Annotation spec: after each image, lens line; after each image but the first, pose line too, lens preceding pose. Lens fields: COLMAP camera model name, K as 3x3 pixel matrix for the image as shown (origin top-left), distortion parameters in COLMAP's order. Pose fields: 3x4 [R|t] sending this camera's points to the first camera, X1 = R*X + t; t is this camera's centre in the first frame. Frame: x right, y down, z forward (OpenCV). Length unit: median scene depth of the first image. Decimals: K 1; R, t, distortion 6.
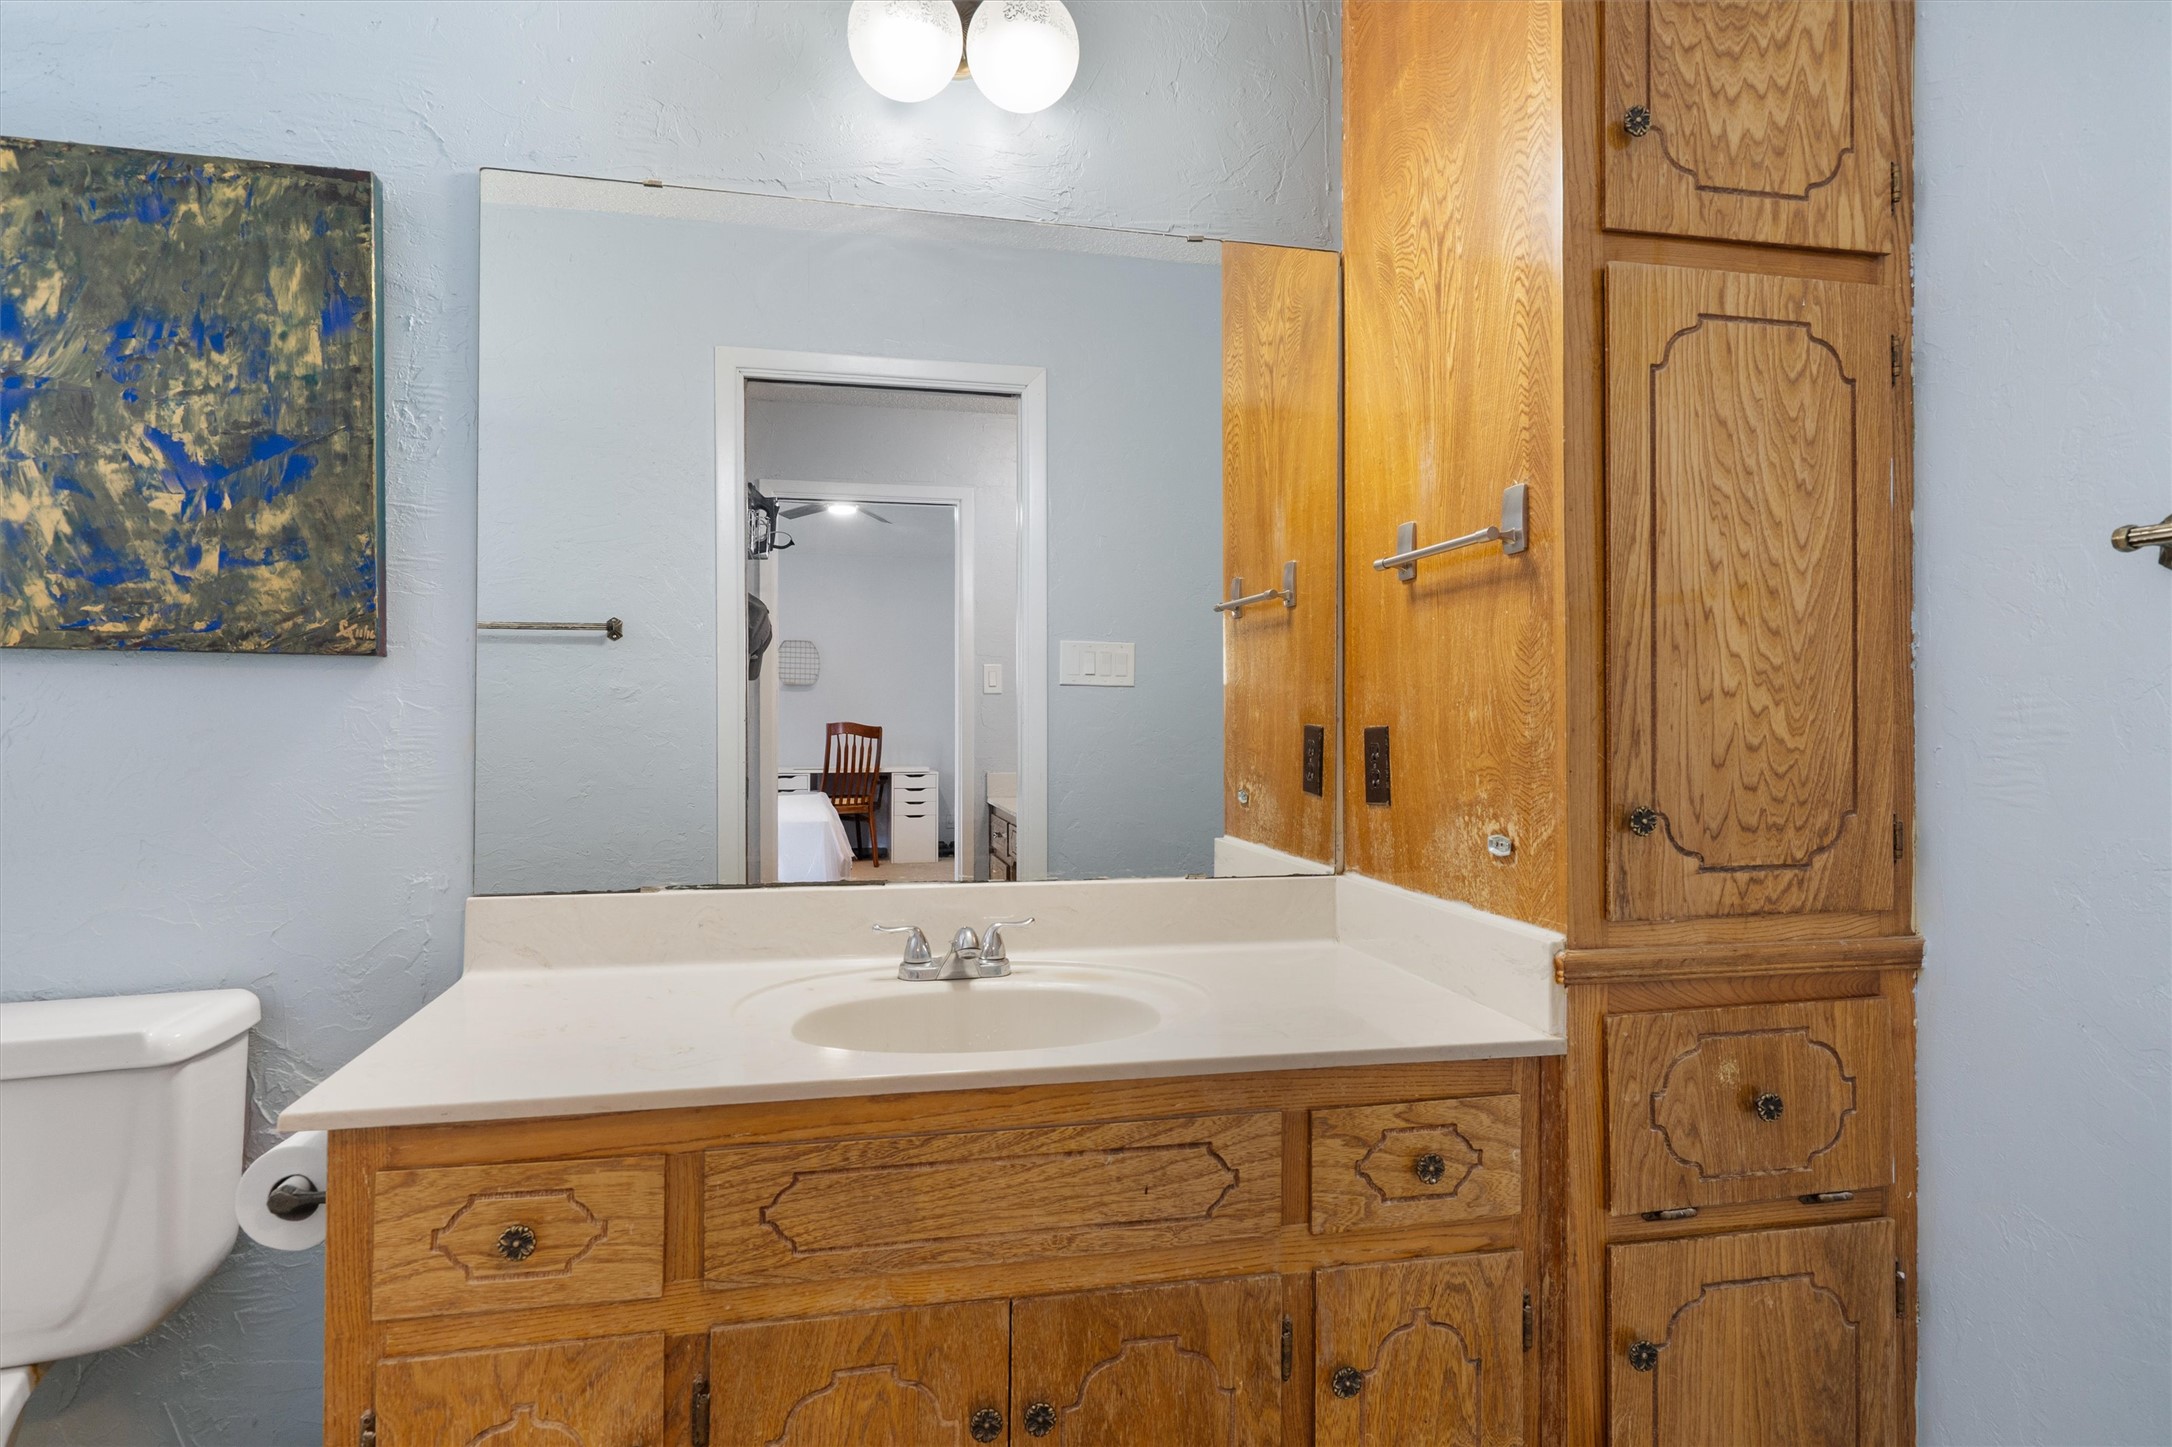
lens RADIAL K [[1171.5, 0, 1093.4], [0, 1171.5, 723.8], [0, 0, 1]] dist [0.005918, 0.000060]
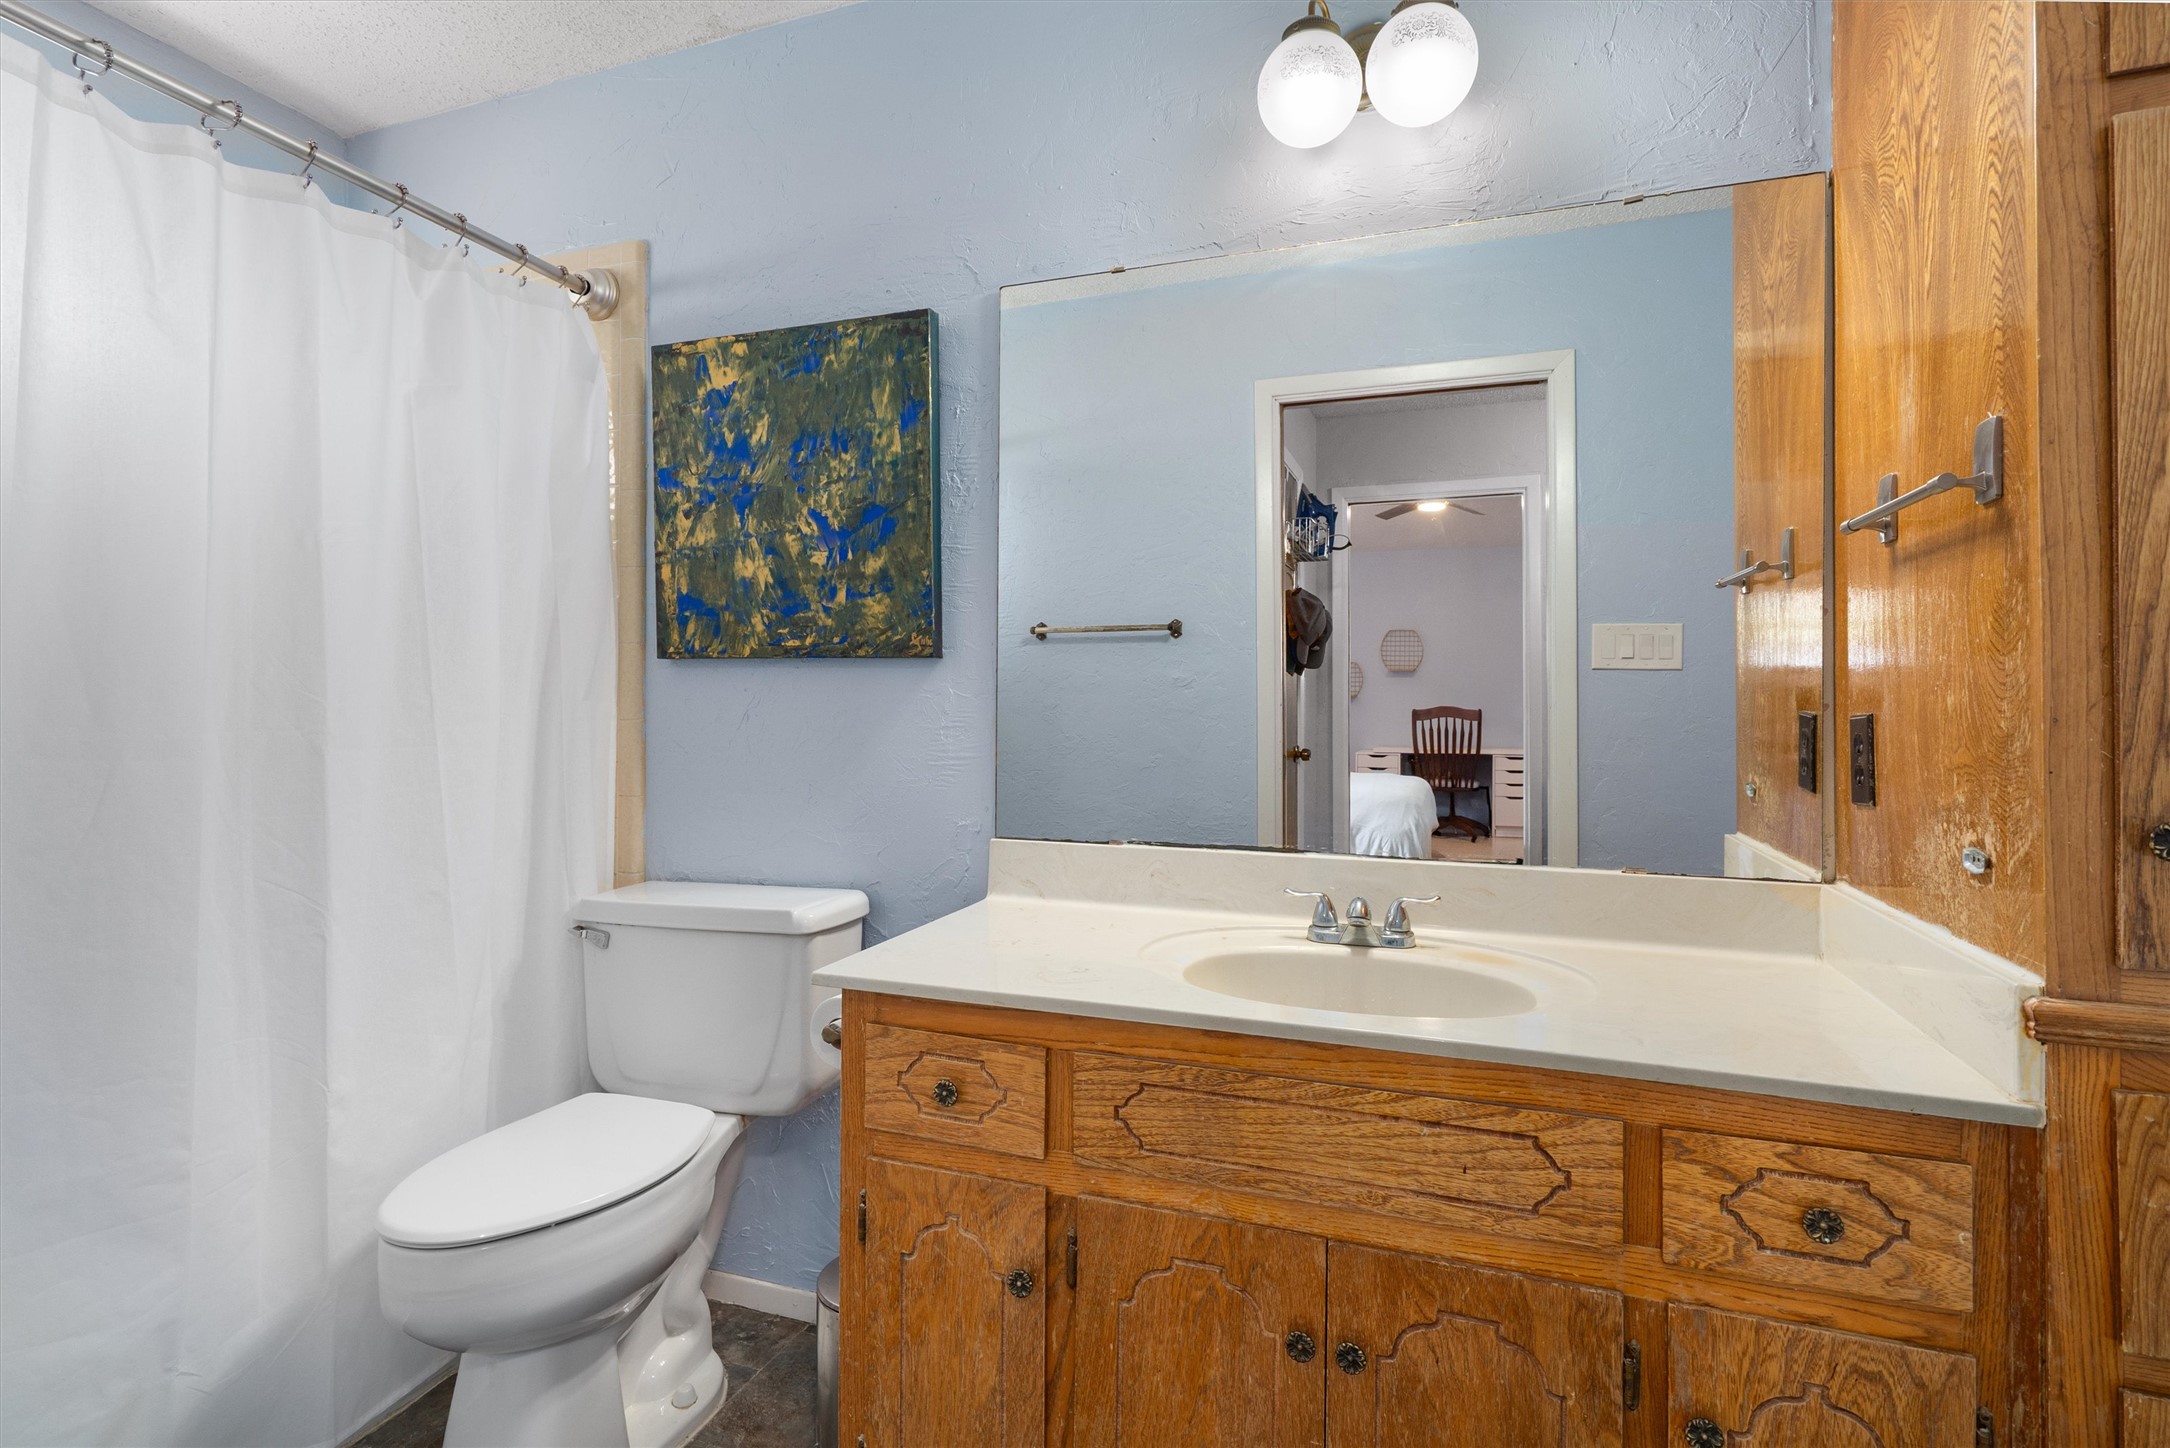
lens RADIAL K [[1070.9, 0, 1077.8], [0, 1070.9, 705.5], [0, 0, 1]] dist [0.004181, 0.000673]
pose [[0.844124, 0.002587, -0.536142, 0.229947], [-0.003220, 0.999995, -0.000244, -0.002265], [0.536139, 0.001933, 0.844128, 0.032651]]
